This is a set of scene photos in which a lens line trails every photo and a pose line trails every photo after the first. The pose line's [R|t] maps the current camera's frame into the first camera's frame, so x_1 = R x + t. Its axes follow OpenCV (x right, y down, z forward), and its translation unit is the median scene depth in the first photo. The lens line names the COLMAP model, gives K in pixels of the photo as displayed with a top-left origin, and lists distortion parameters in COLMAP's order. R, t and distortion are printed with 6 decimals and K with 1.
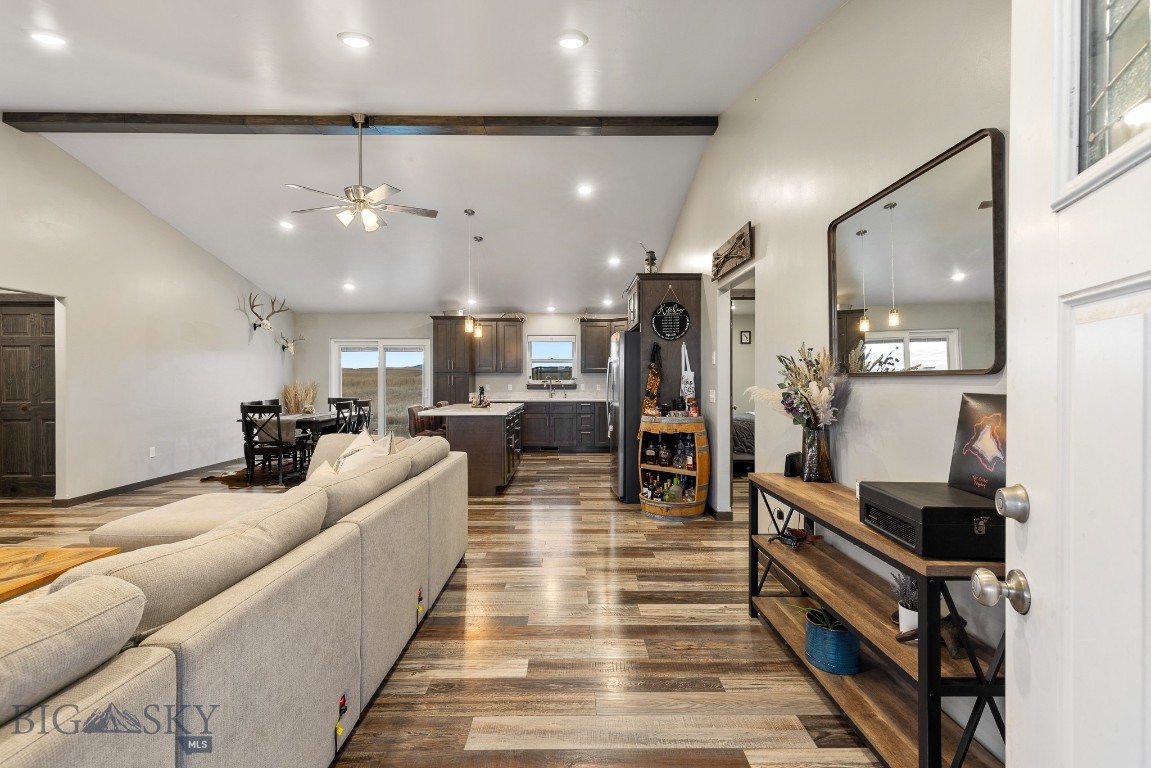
lens RADIAL K [[522.2, 0, 575.3], [0, 522.2, 381.8], [0, 0, 1]] dist [0.002944, 0.000128]
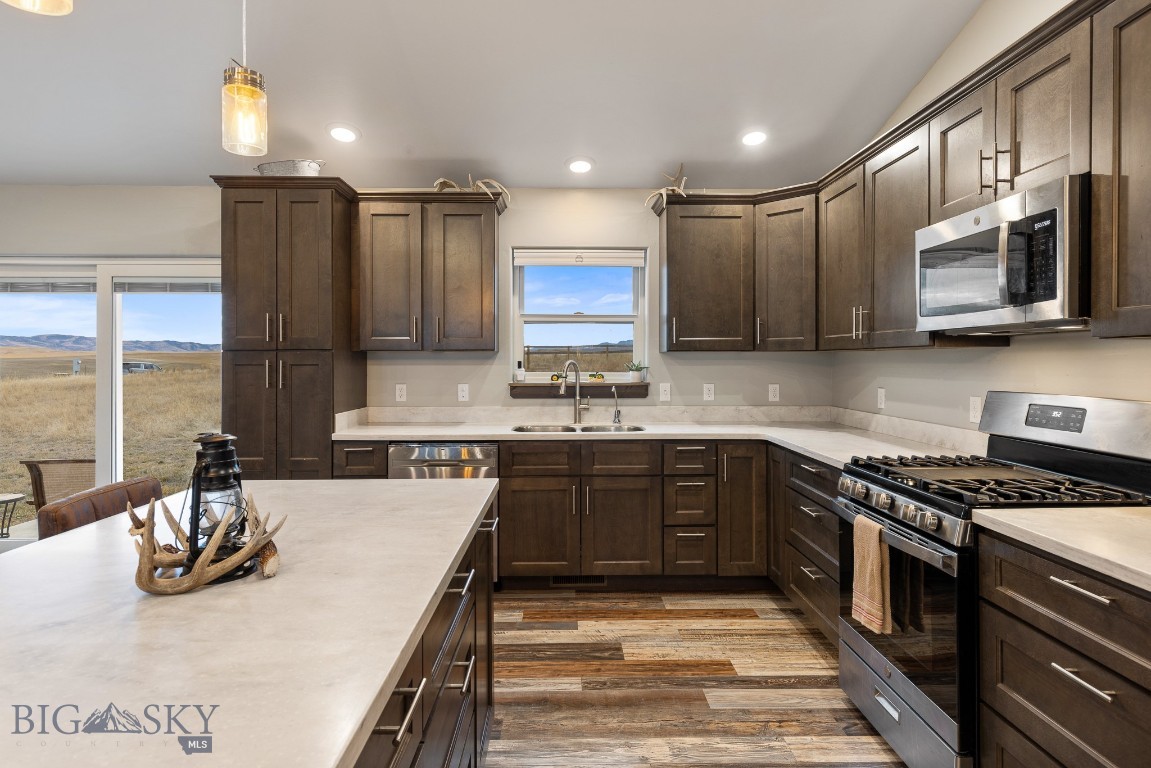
lens RADIAL K [[633.0, 0, 575.4], [0, 633.0, 362.1], [0, 0, 1]] dist [0.001787, 0.000354]
pose [[0.999894, -0.001239, 0.014513, -0.056165], [0.001322, 0.999983, -0.005747, -0.008139], [-0.014506, 0.005766, 0.999878, 0.583129]]
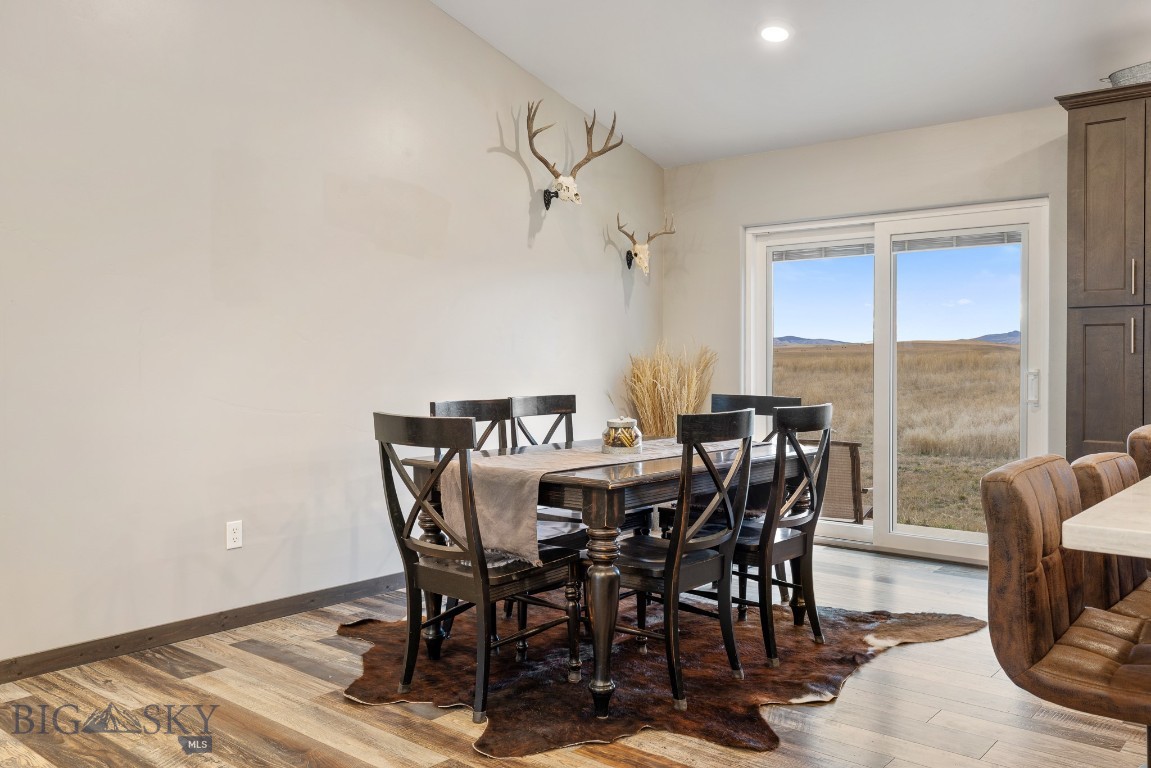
lens RADIAL K [[936.4, 0, 576.7], [0, 936.4, 386.2], [0, 0, 1]] dist [0.011892, -0.006985]
pose [[0.764727, 0.018145, -0.644099, -0.147930], [-0.005289, 0.999747, 0.021883, 0.012245], [0.644332, -0.013328, 0.764629, 0.452366]]
